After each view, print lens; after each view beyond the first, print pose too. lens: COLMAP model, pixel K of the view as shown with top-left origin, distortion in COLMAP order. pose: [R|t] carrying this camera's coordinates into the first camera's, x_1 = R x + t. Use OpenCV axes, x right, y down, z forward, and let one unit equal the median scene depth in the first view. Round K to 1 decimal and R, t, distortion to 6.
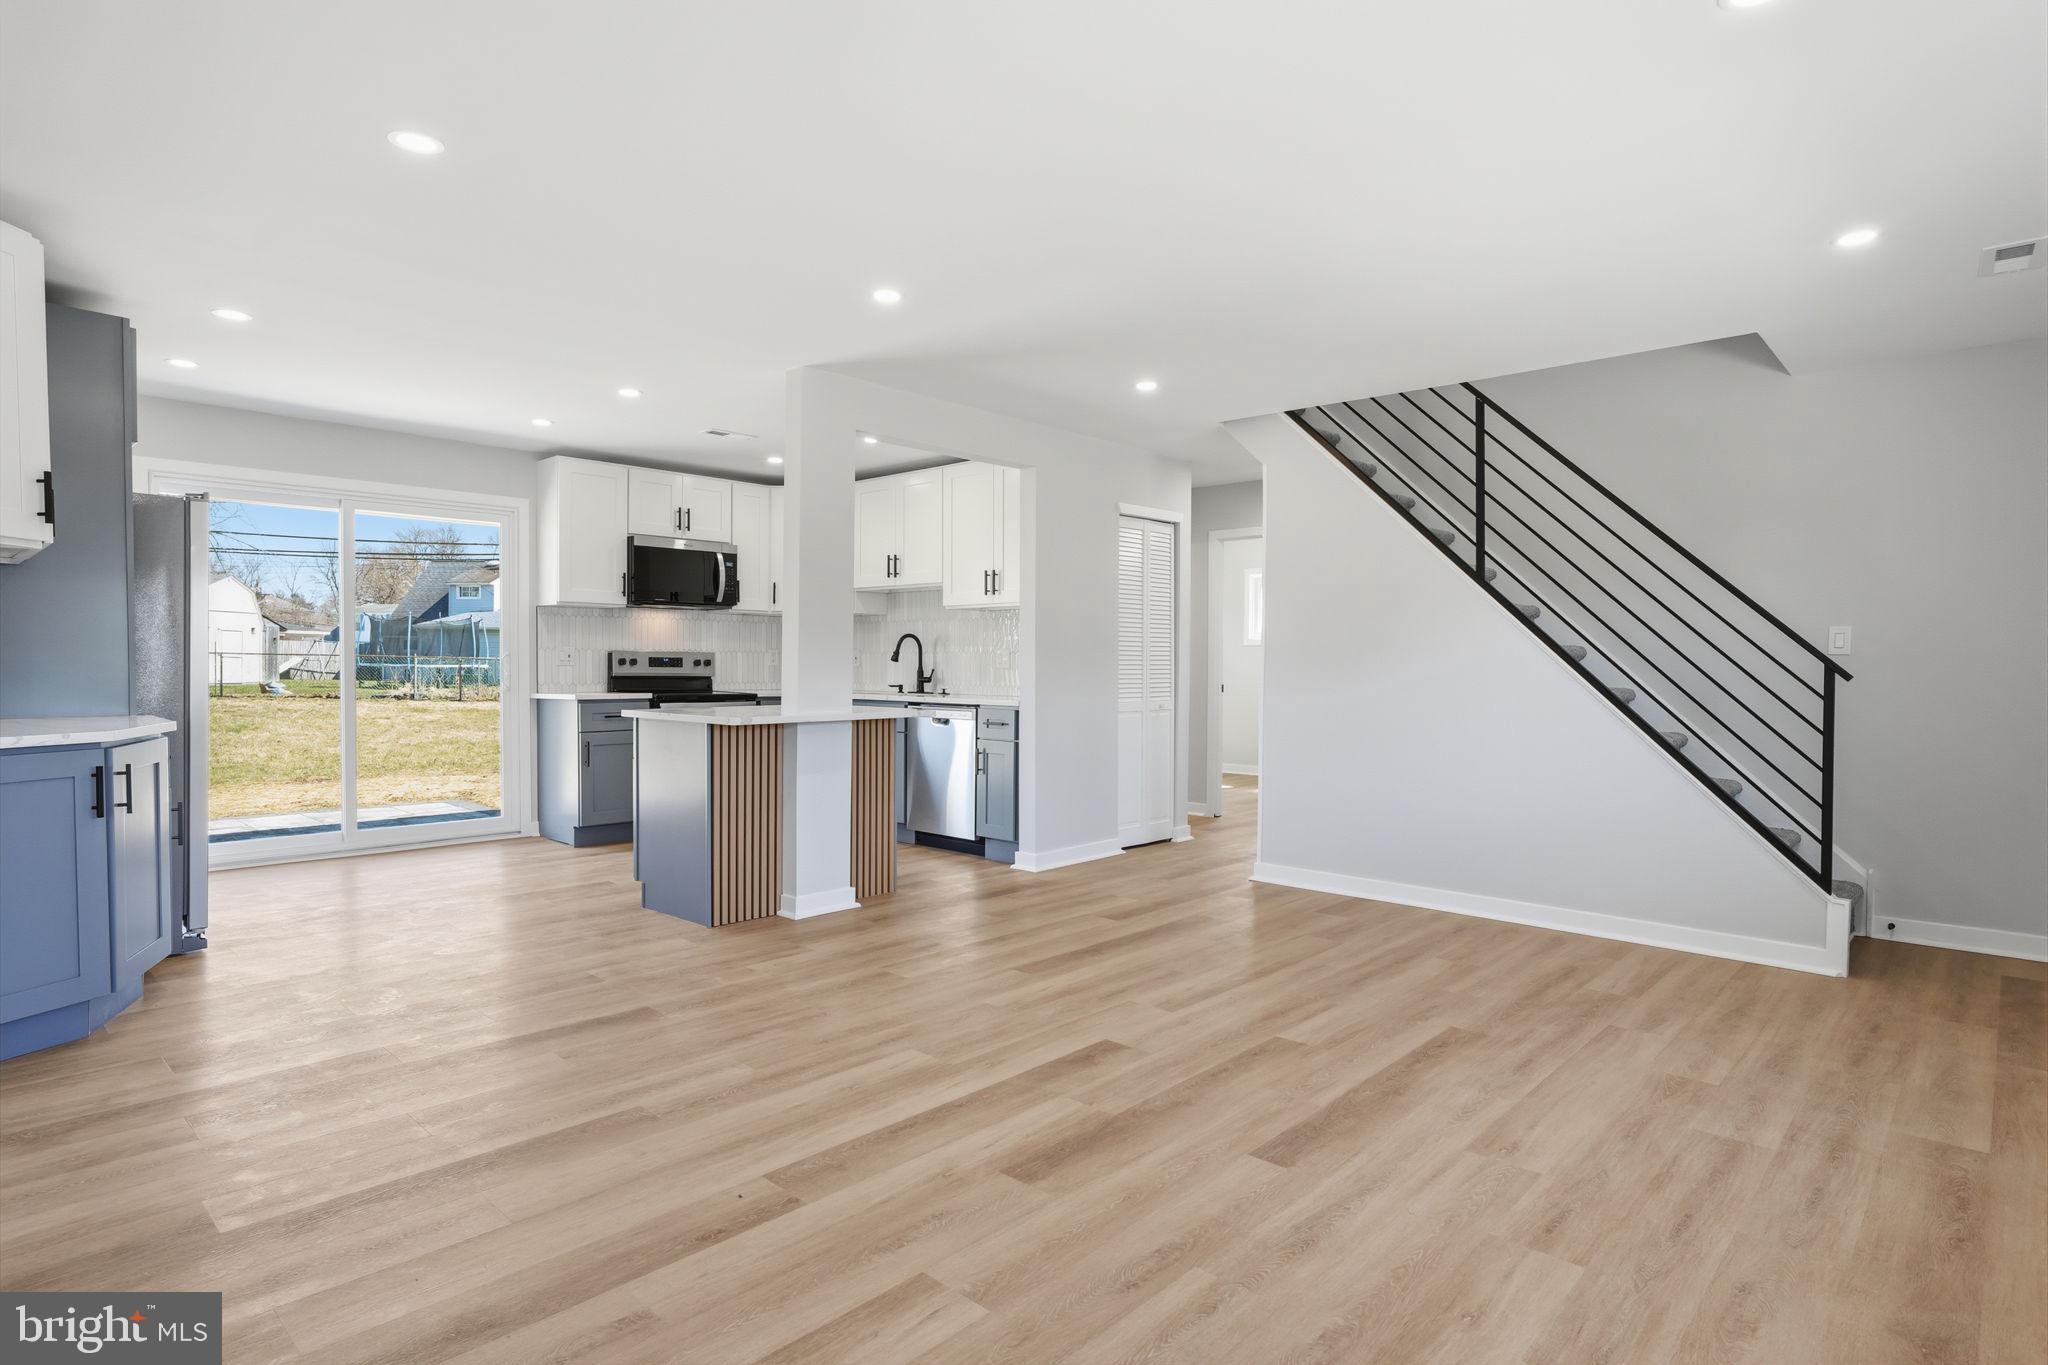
lens RADIAL K [[1064.8, 0, 1028.2], [0, 1064.8, 692.6], [0, 0, 1]] dist [-0.029680, 0.021830]
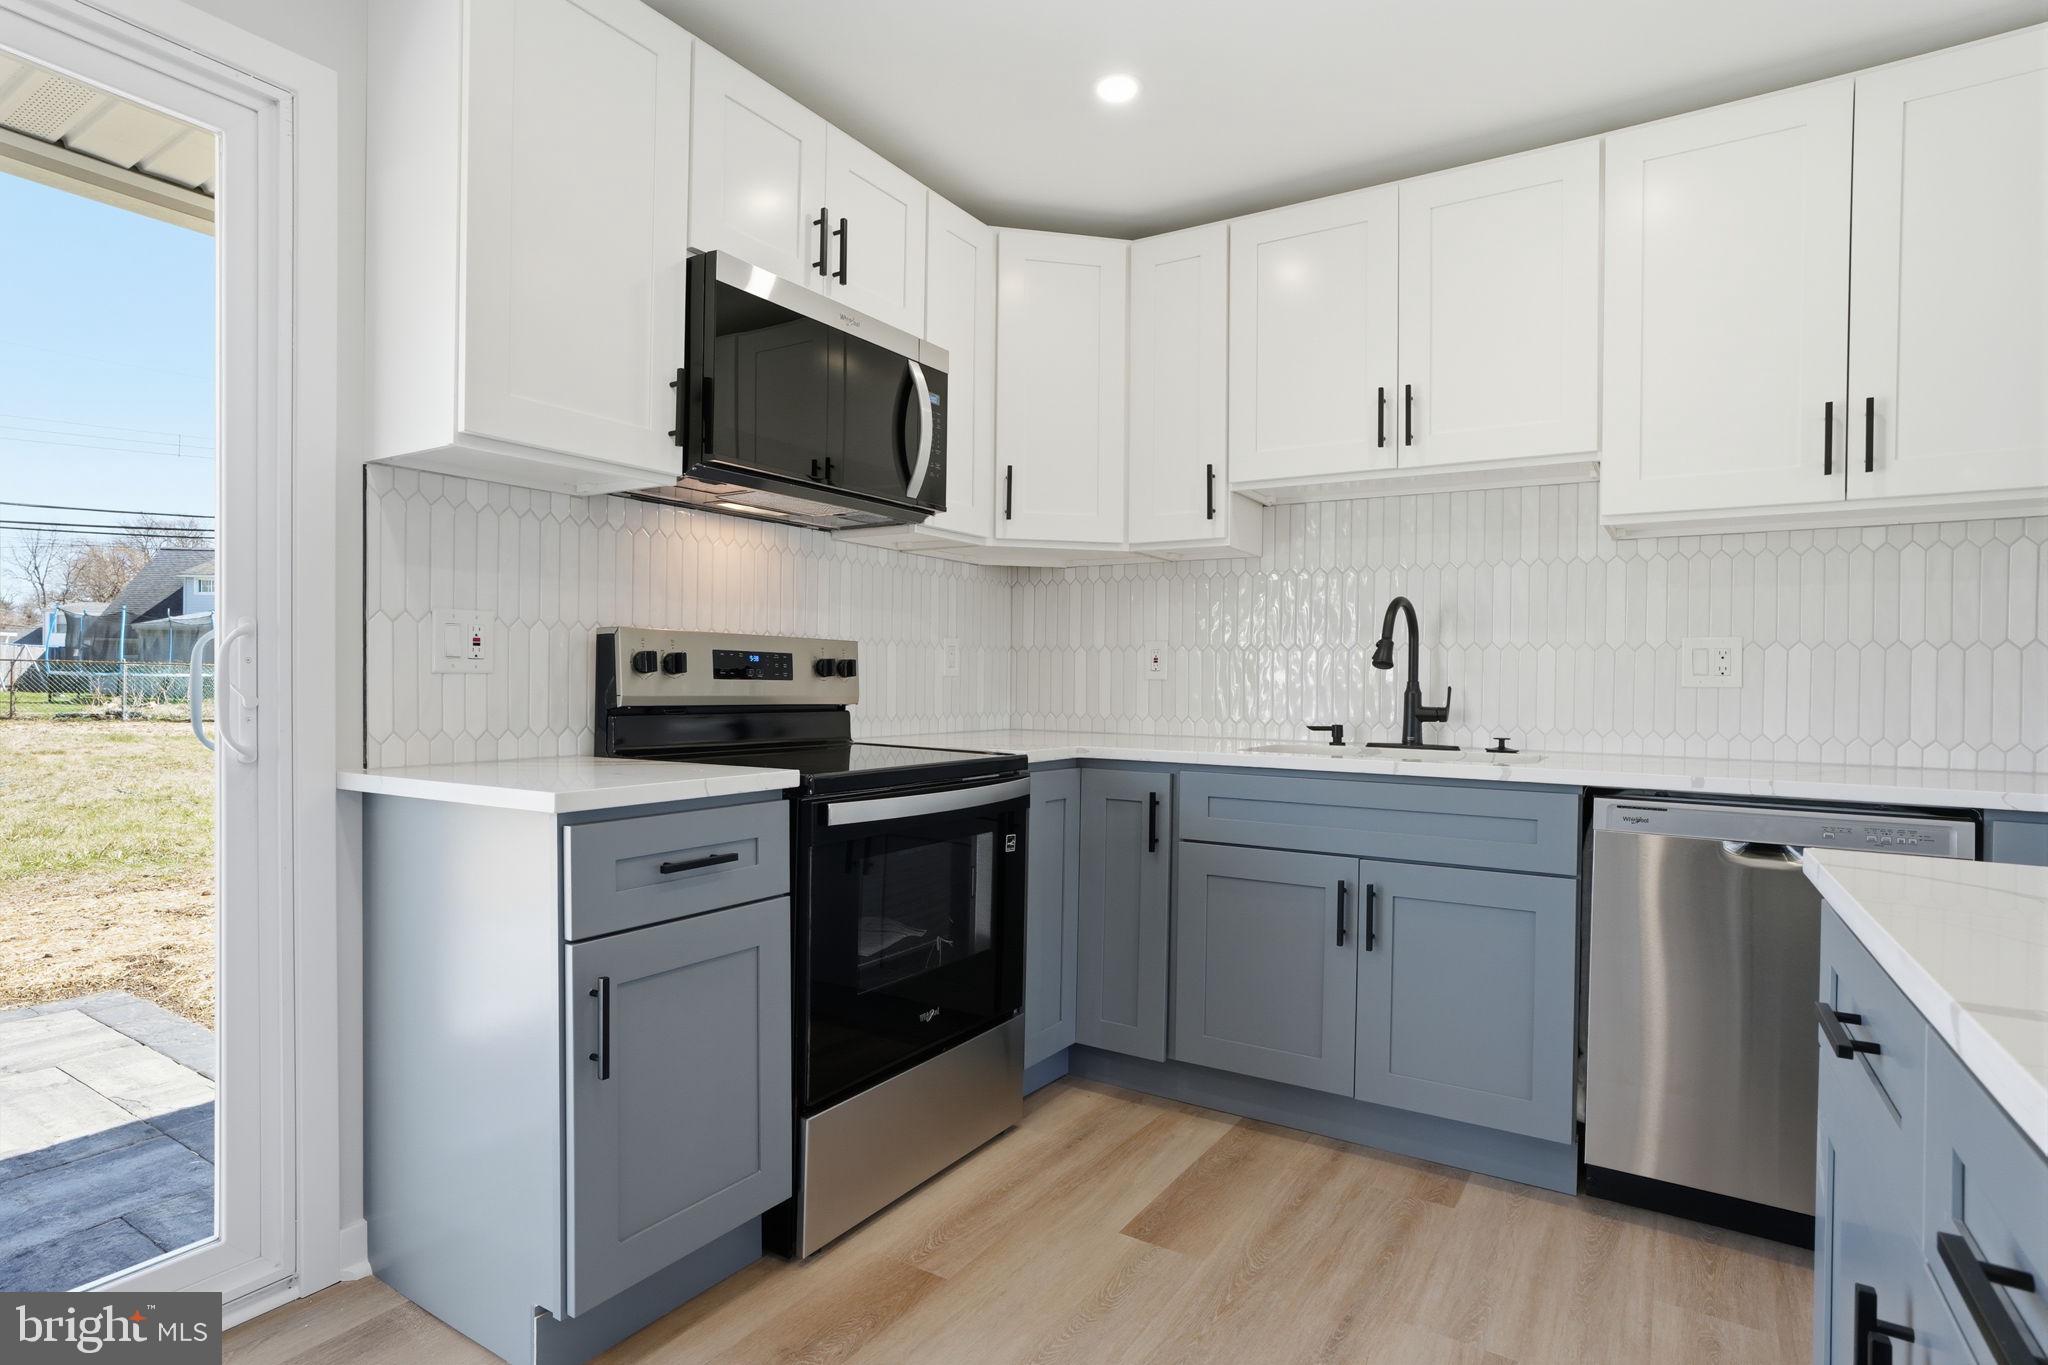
lens RADIAL K [[1064.8, 0, 1029.2], [0, 1064.8, 687.0], [0, 0, 1]] dist [-0.029680, 0.021830]
pose [[0.985285, 0.003485, 0.170885, -0.381116], [-0.000441, 0.999841, -0.017847, -0.018730], [-0.170920, 0.017509, 0.985129, 0.781052]]
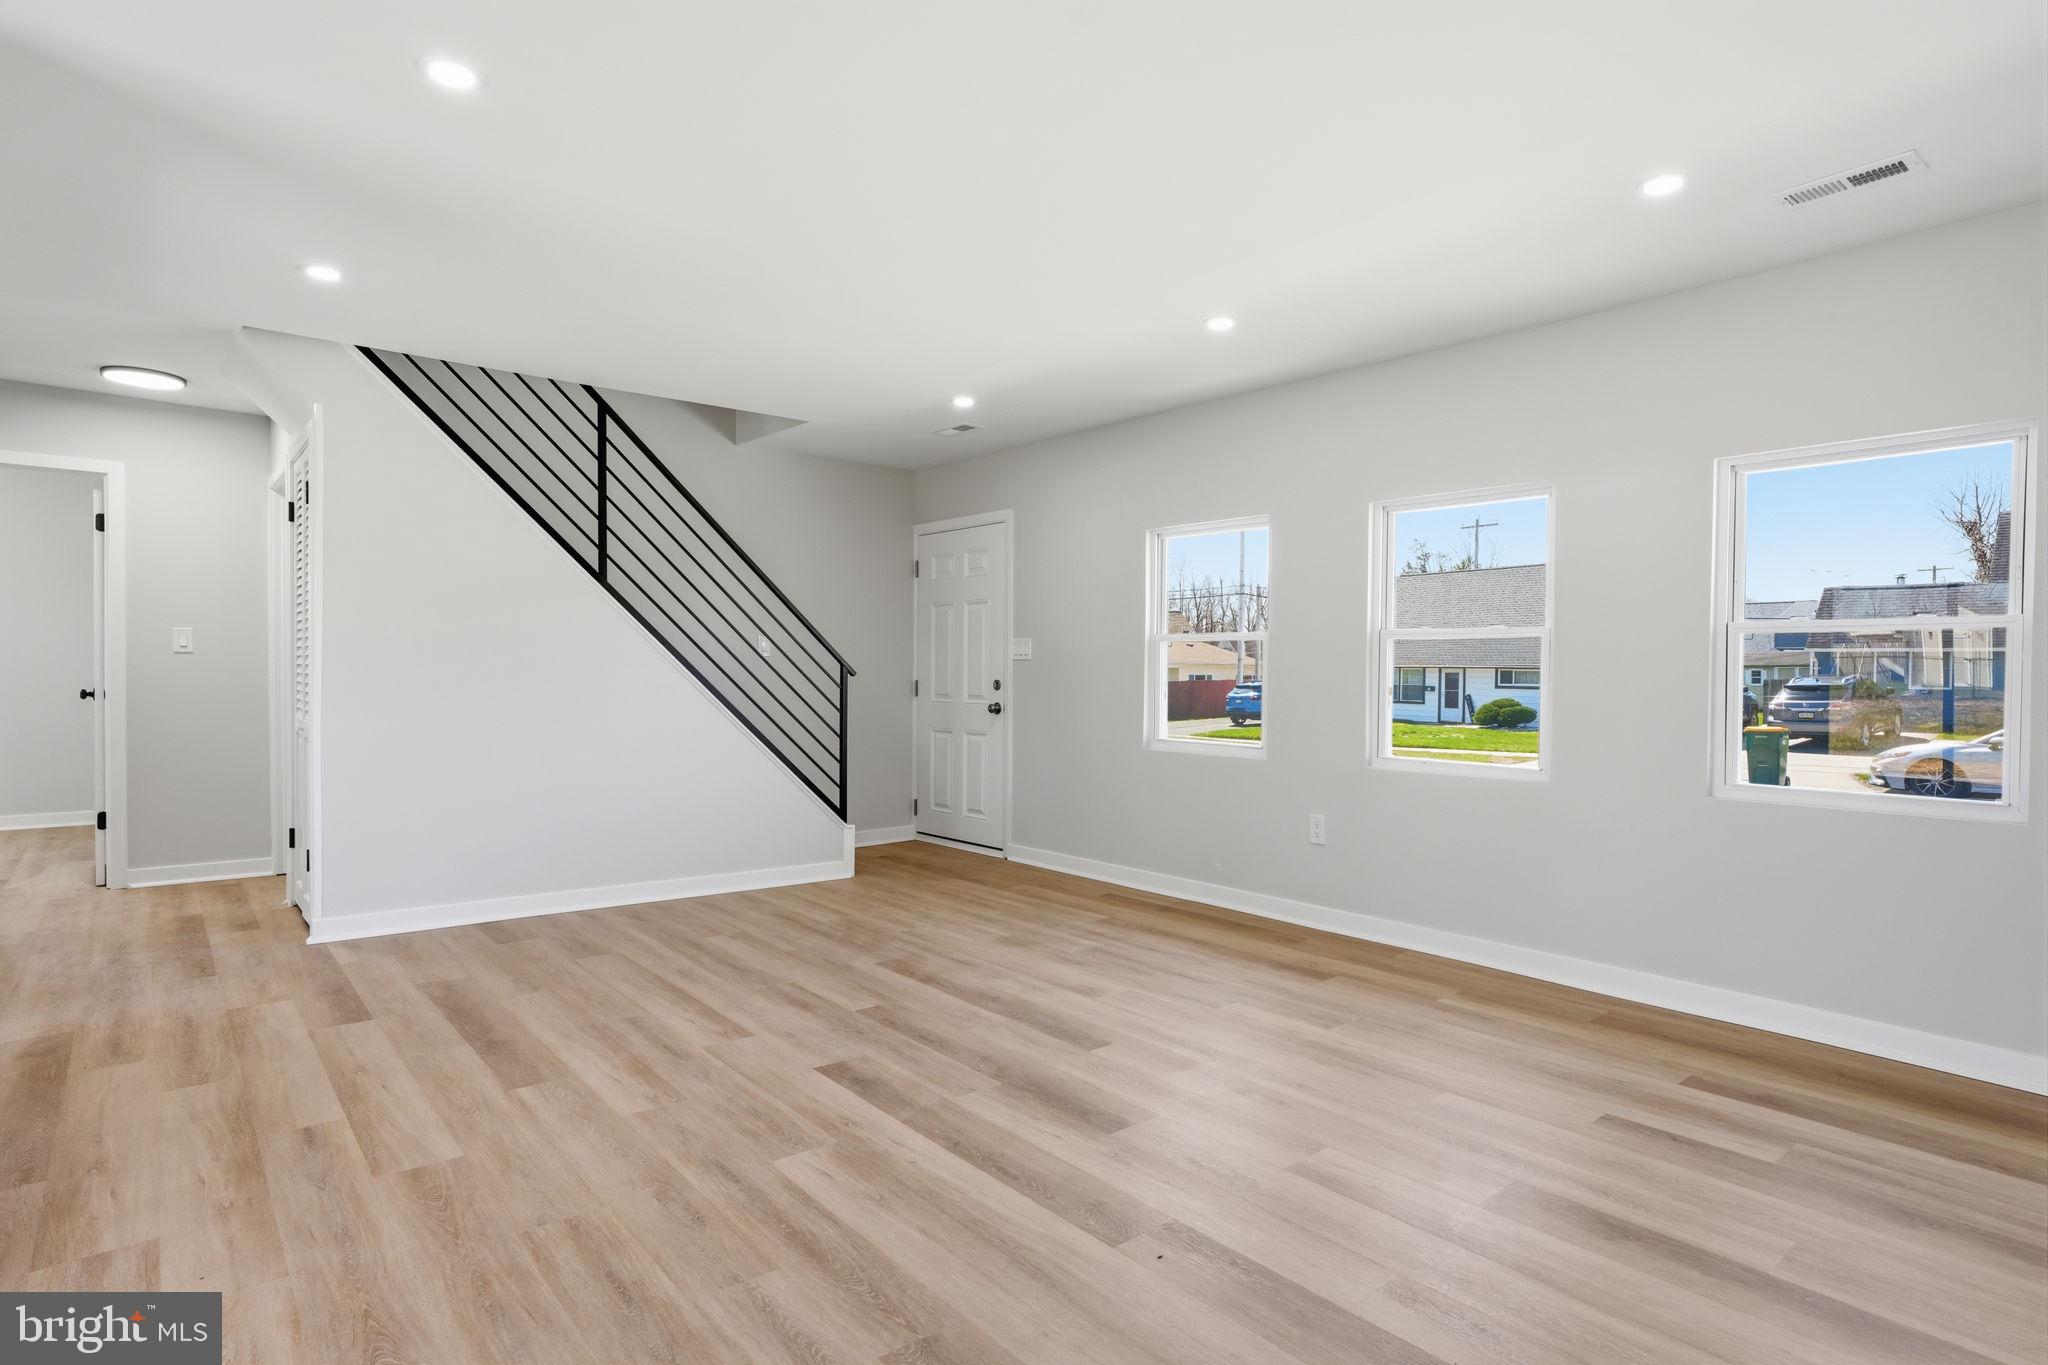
lens RADIAL K [[1064.8, 0, 1017.7], [0, 1064.8, 688.1], [0, 0, 1]] dist [-0.029680, 0.021830]
pose [[0.153835, -0.022293, 0.987845, -0.439939], [0.020133, 0.999609, 0.019423, -0.011956], [-0.987891, 0.016900, 0.154224, 0.364411]]
